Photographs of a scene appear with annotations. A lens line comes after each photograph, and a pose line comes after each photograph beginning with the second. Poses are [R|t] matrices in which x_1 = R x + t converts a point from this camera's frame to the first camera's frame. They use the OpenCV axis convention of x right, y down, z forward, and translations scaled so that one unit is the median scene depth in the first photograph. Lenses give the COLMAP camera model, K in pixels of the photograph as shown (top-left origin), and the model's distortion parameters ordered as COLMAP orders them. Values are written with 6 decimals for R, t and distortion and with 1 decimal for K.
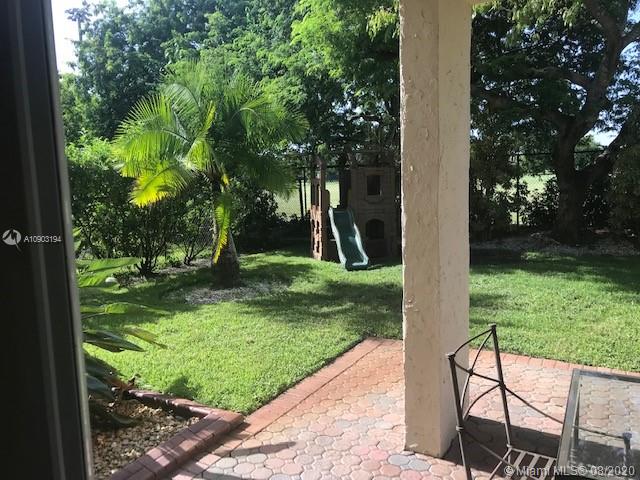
lens RADIAL K [[529.2, 0, 322.9], [0, 529.2, 238.9], [0, 0, 1]] dist [0.079617, -0.121053]
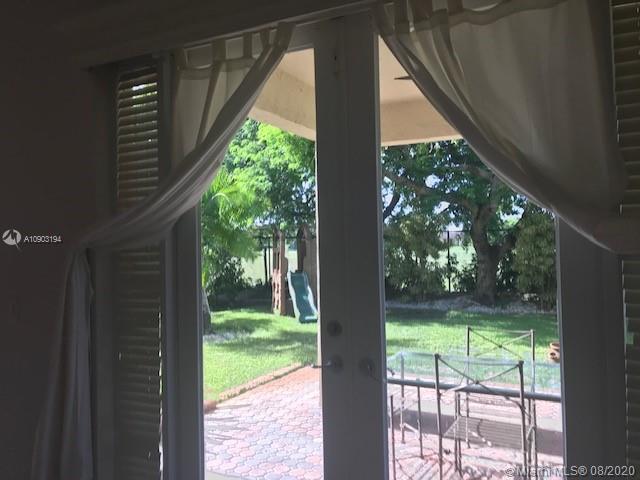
lens RADIAL K [[513.3, 0, 330.9], [0, 513.3, 236.0], [0, 0, 1]] dist [0.312051, -0.107054]
pose [[0.996700, 0.015933, 0.079589, 0.016358], [-0.004962, 0.990671, -0.136184, 0.021286], [-0.081017, 0.135340, 0.987481, -0.197754]]
